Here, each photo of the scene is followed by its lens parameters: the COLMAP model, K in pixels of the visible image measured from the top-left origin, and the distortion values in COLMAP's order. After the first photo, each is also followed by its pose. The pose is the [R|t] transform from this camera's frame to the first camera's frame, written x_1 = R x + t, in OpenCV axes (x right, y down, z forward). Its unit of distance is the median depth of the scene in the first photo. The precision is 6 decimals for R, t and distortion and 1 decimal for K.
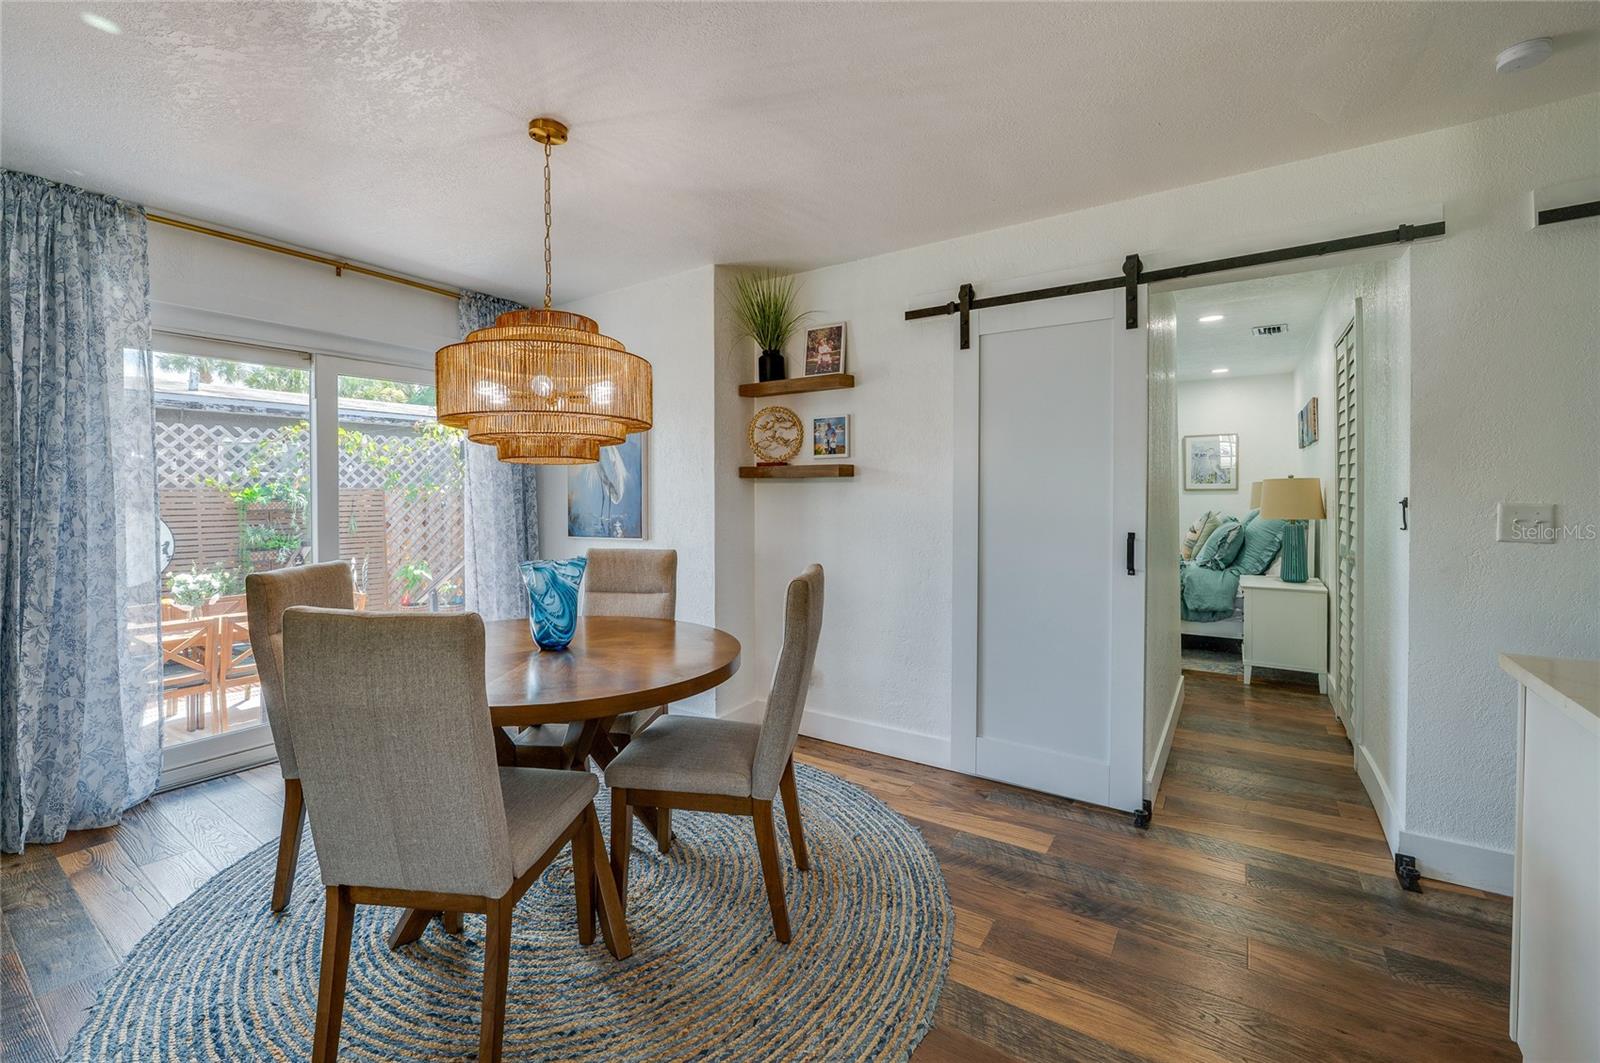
lens RADIAL K [[666.6, 0, 801.5], [0, 666.6, 492.0], [0, 0, 1]] dist [-0.001502, -0.000130]
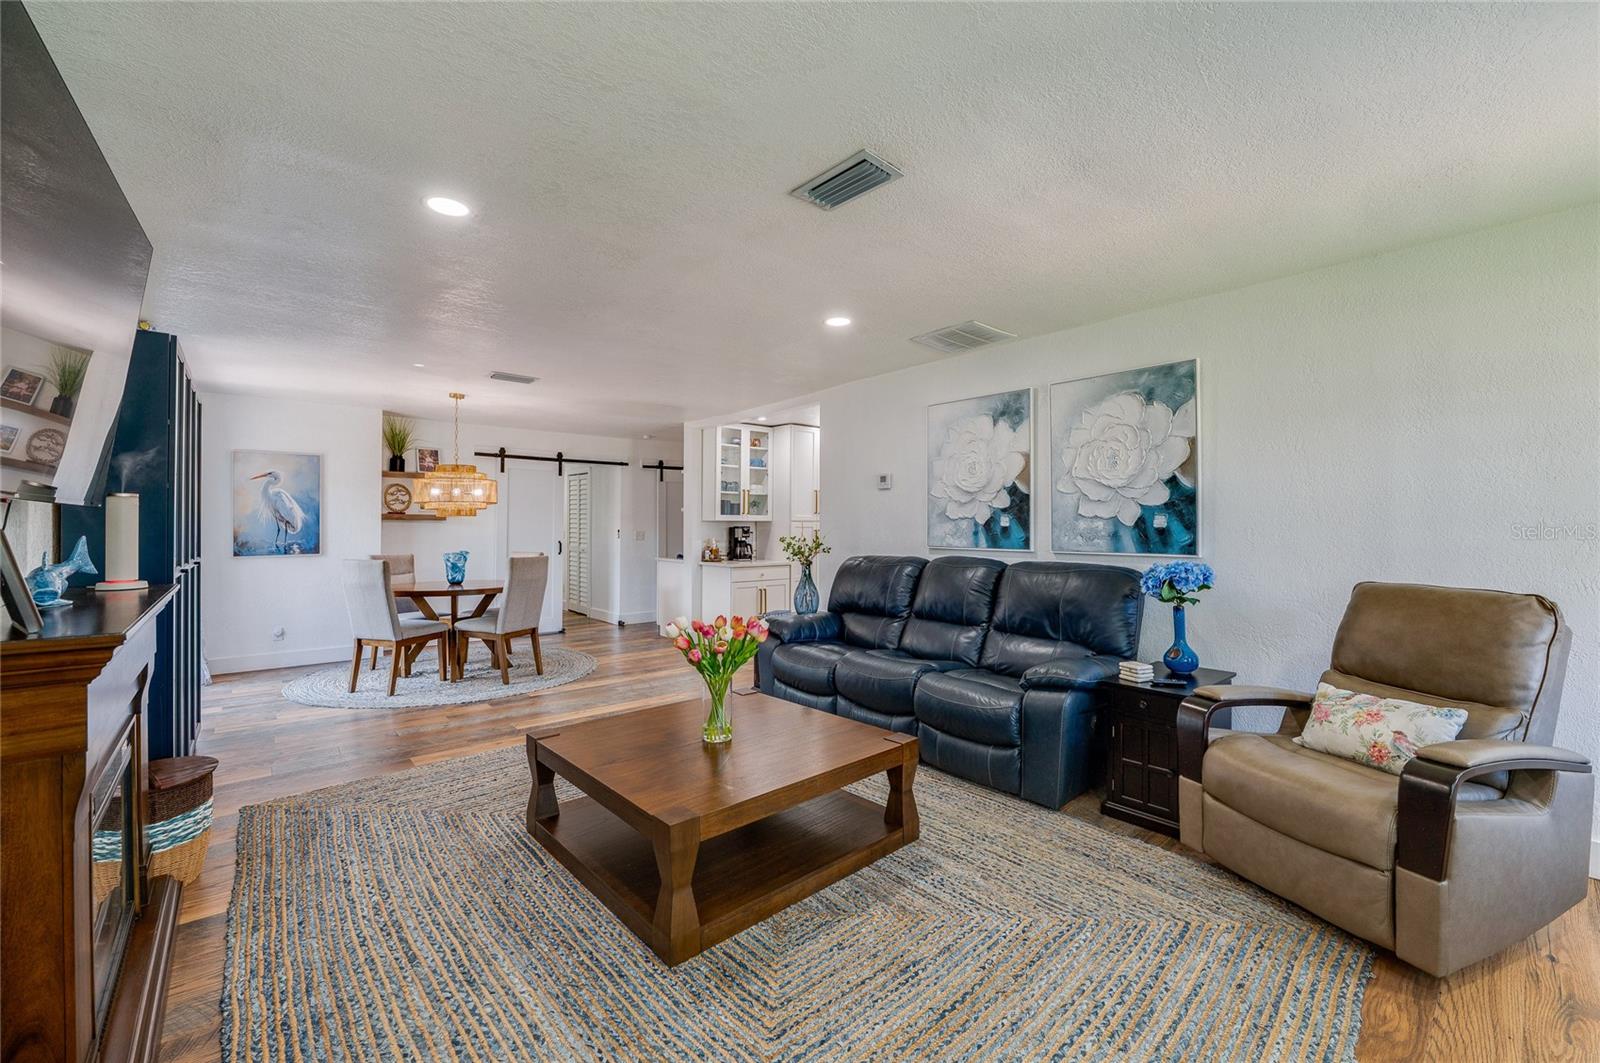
lens RADIAL K [[625.8, 0, 804.8], [0, 625.8, 541.8], [0, 0, 1]] dist [-0.001450, -0.000014]
pose [[0.246670, -0.016017, 0.968967, -1.562396], [-0.002363, 0.999850, 0.017129, 0.009399], [-0.969097, -0.006515, 0.246595, -0.632850]]
